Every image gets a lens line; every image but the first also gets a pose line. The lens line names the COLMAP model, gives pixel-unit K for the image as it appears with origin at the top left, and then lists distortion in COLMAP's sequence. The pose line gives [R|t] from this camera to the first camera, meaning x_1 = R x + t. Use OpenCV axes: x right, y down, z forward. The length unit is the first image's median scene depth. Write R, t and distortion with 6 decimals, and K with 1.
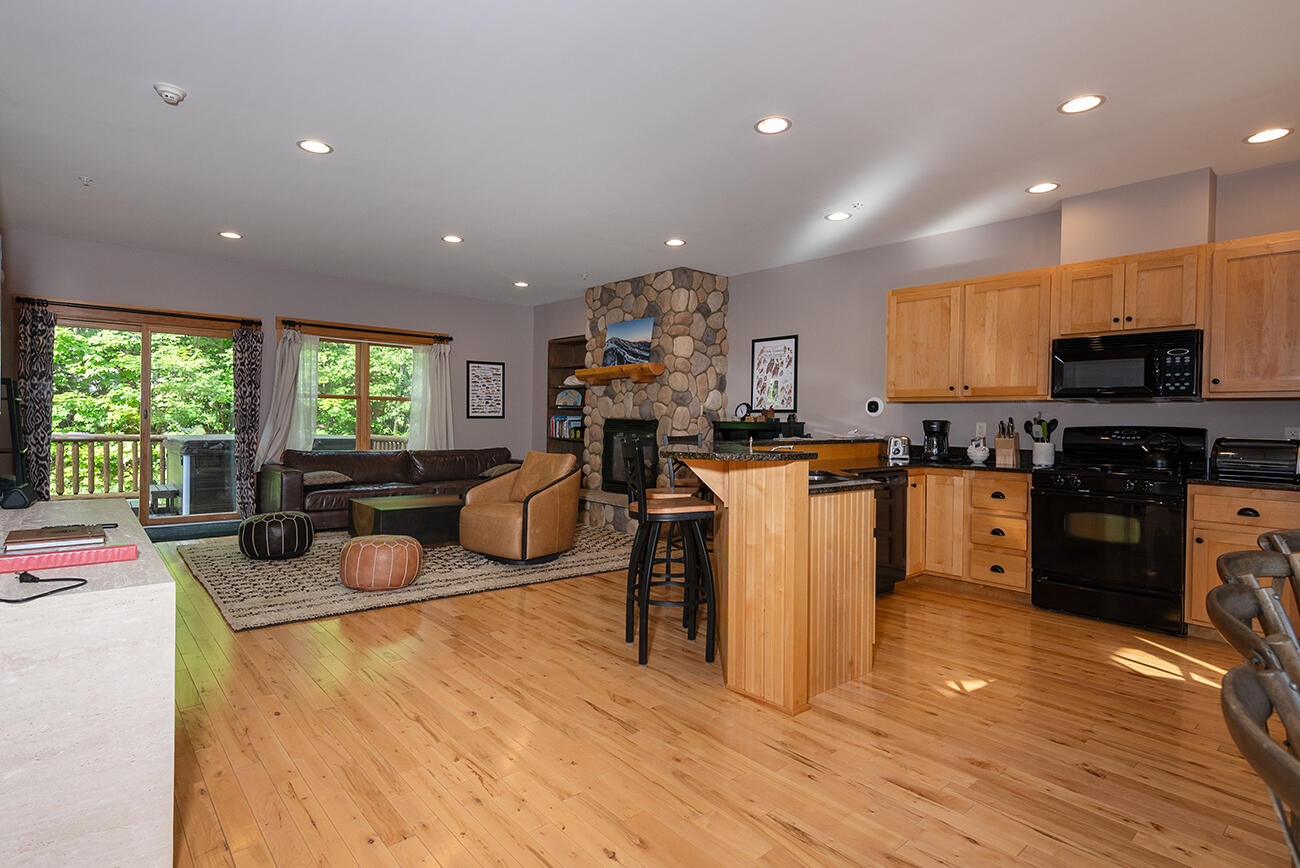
lens RADIAL K [[639.8, 0, 625.2], [0, 639.8, 430.4], [0, 0, 1]] dist [-0.007878, 0.002690]
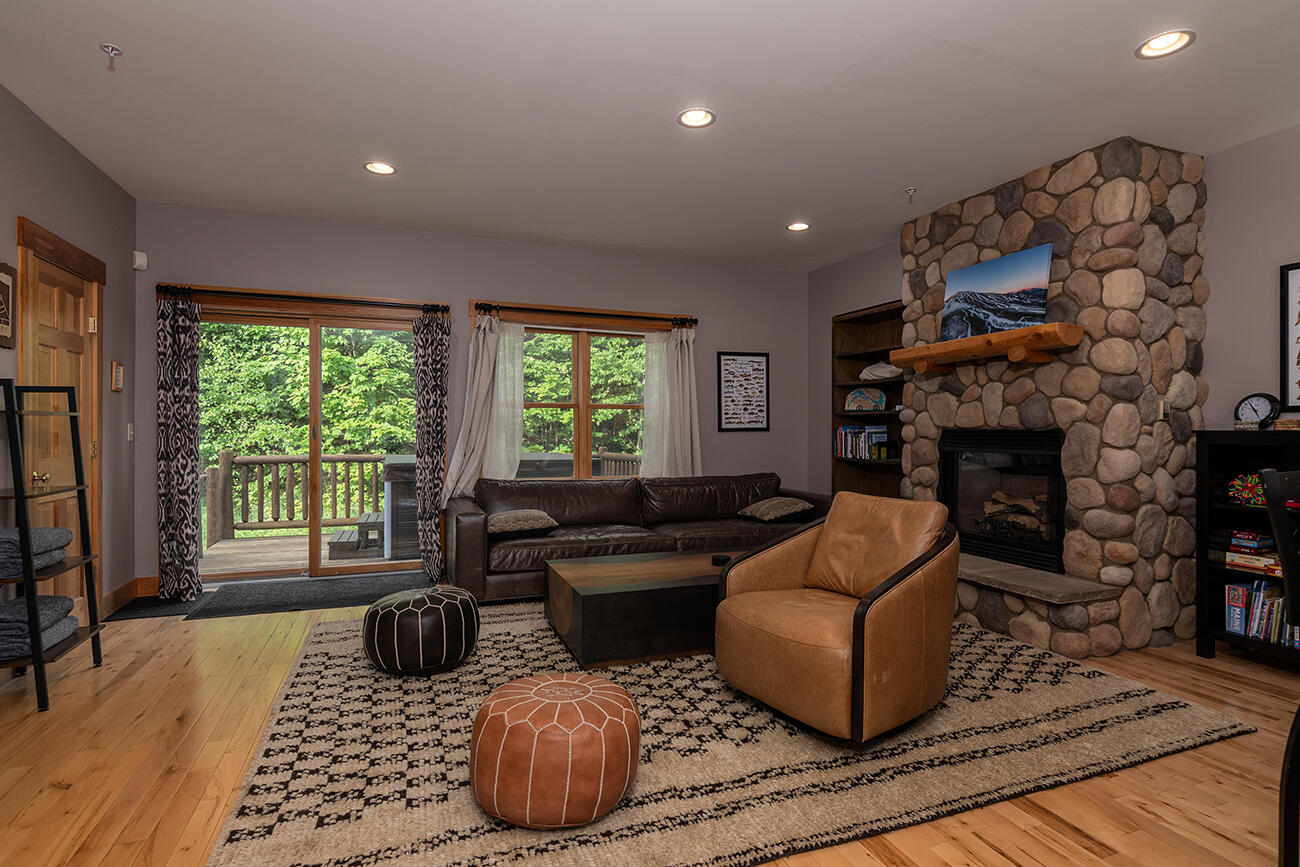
lens RADIAL K [[643.2, 0, 653.3], [0, 643.2, 431.7], [0, 0, 1]] dist [-0.000498, -0.002003]
pose [[0.945093, -0.014441, -0.326482, -0.103653], [0.008964, 0.999793, -0.018275, -0.008002], [0.326678, 0.014345, 0.945027, 0.376472]]
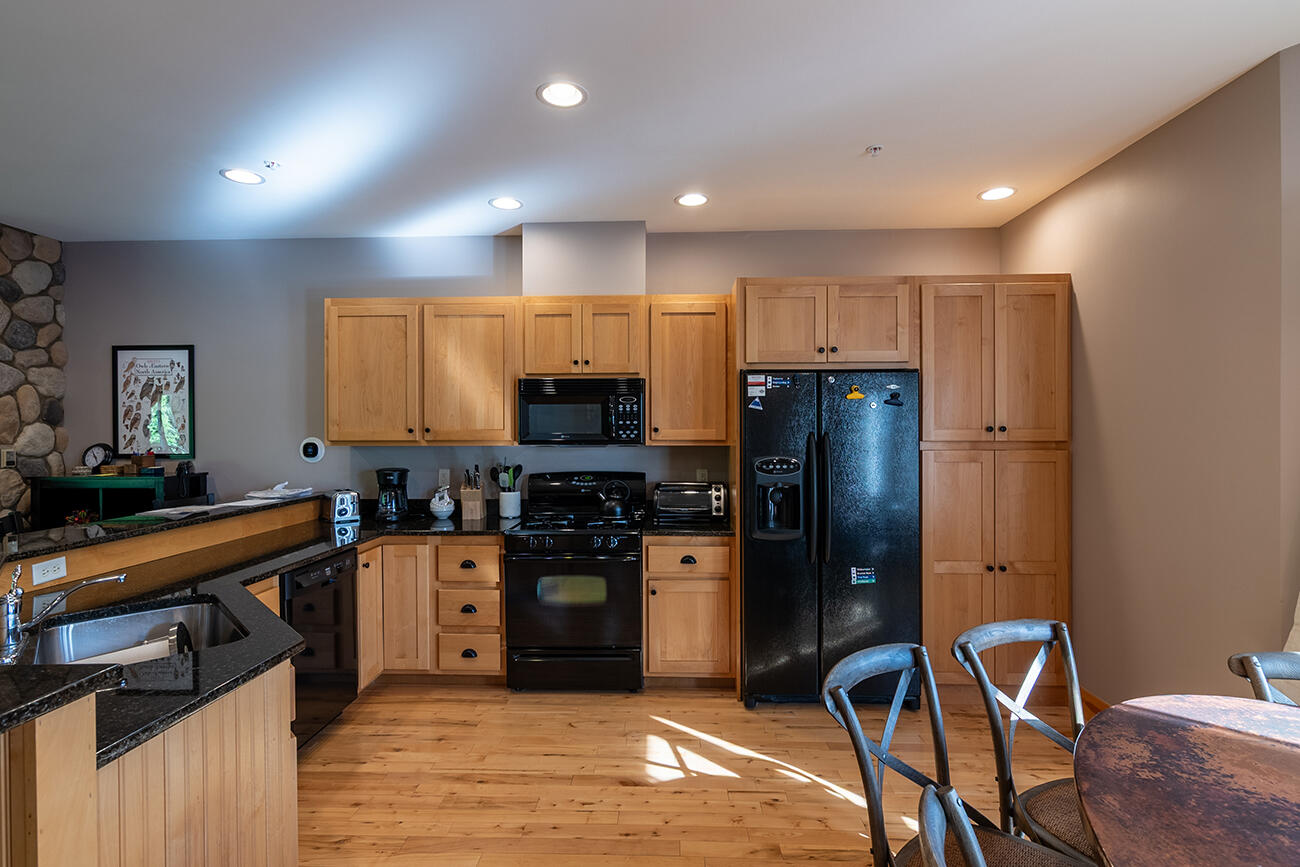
lens RADIAL K [[639.8, 0, 645.0], [0, 639.8, 430.9], [0, 0, 1]] dist [-0.007878, 0.002690]
pose [[0.673942, -0.015942, 0.738612, 0.086255], [0.026349, 0.999650, -0.002466, -0.041051], [-0.738314, 0.021123, 0.674126, 0.178272]]
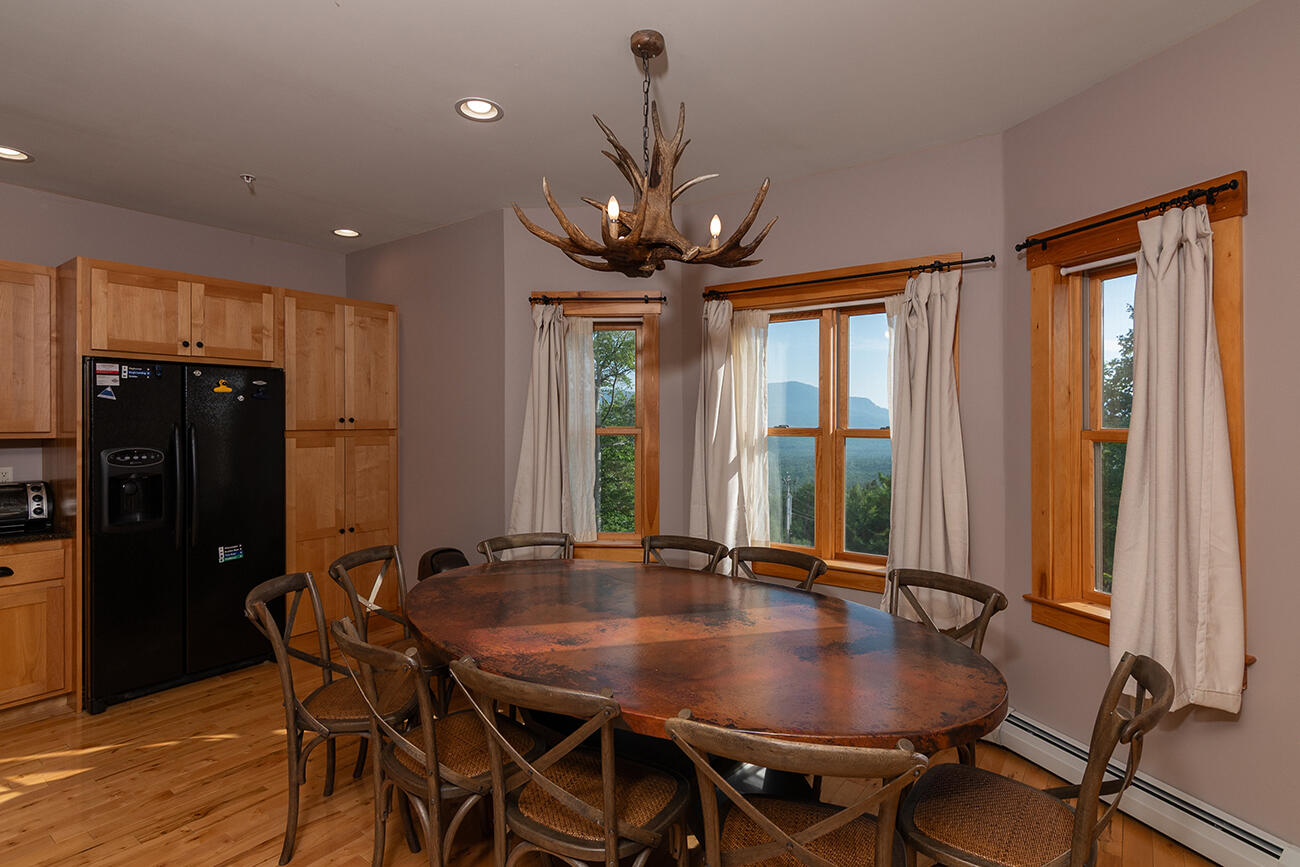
lens RADIAL K [[639.8, 0, 641.2], [0, 639.8, 412.7], [0, 0, 1]] dist [-0.007878, 0.002690]
pose [[-0.217325, 0.001506, 0.976098, -0.037688], [0.015033, 0.999885, 0.001805, -0.041444], [-0.975983, 0.015066, -0.217323, 0.164423]]
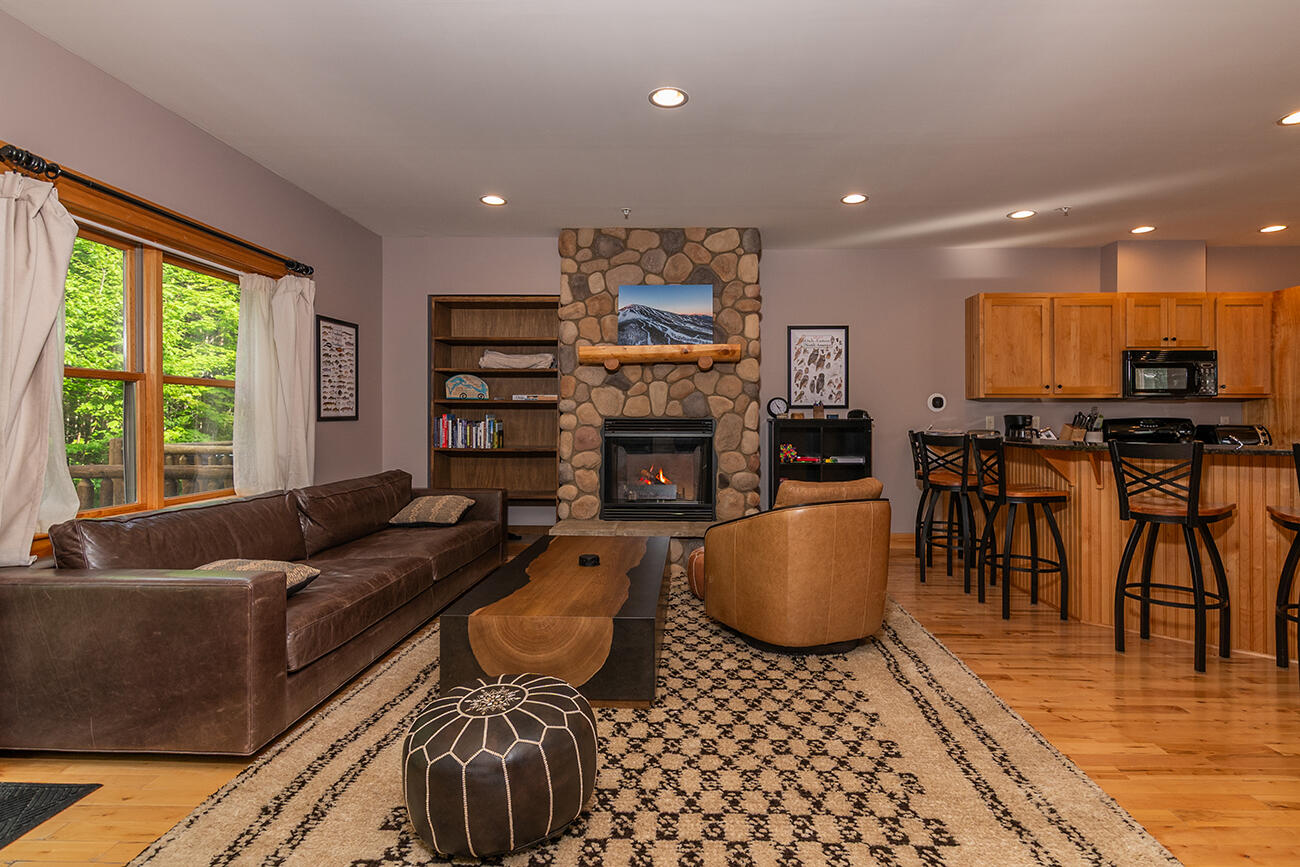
lens RADIAL K [[643.2, 0, 684.6], [0, 643.2, 416.8], [0, 0, 1]] dist [-0.000498, -0.002003]
pose [[0.670082, -0.013751, 0.742160, -0.566686], [0.023203, 0.999728, -0.002426, -0.018011], [-0.741925, 0.018846, 0.670218, 0.521378]]
